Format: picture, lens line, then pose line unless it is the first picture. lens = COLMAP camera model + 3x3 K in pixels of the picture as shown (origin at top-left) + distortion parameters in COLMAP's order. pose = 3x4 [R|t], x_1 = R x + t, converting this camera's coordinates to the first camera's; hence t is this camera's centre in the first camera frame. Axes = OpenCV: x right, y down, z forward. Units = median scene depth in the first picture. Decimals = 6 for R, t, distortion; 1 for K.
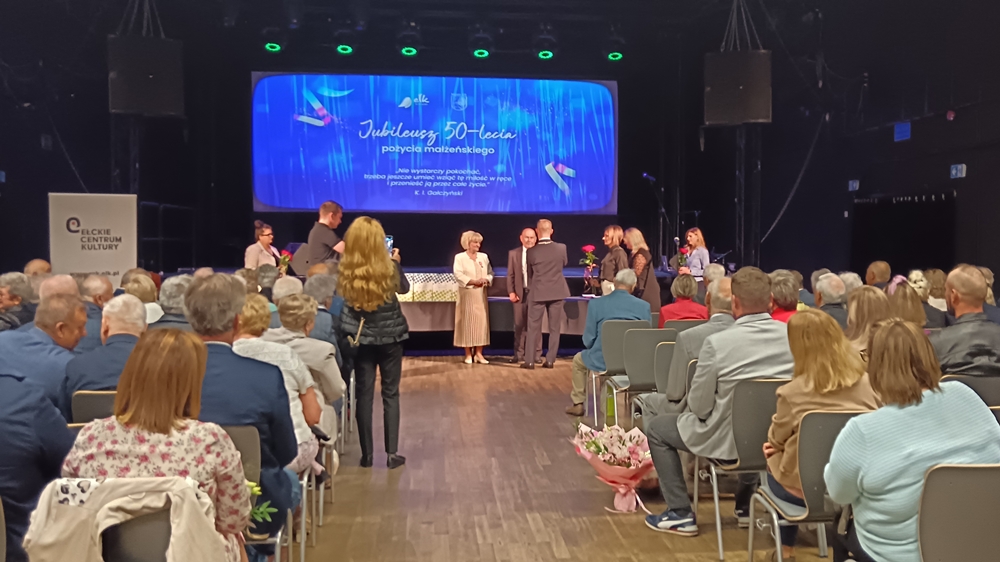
lens RADIAL K [[1047.2, 0, 503.5], [0, 1047.2, 281.5], [0, 0, 1]] dist [0.013176, 0.000000]
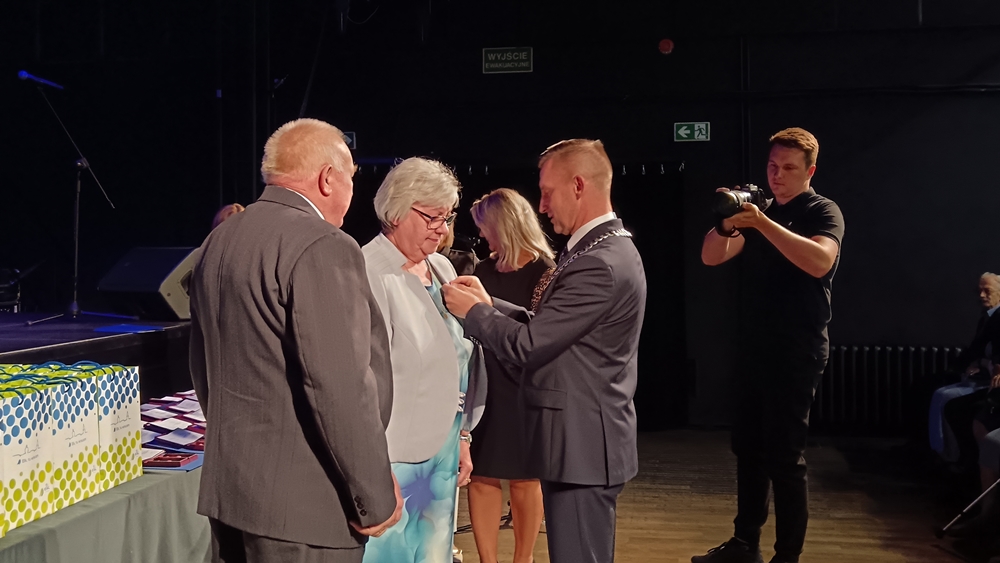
lens RADIAL K [[1047.2, 0, 502.7], [0, 1047.2, 282.1], [0, 0, 1]] dist [0.013176, 0.000000]
pose [[0.276650, -0.038967, 0.960180, -0.148460], [0.041810, 0.998719, 0.028485, -0.020886], [-0.960061, 0.032265, 0.277925, 0.574995]]
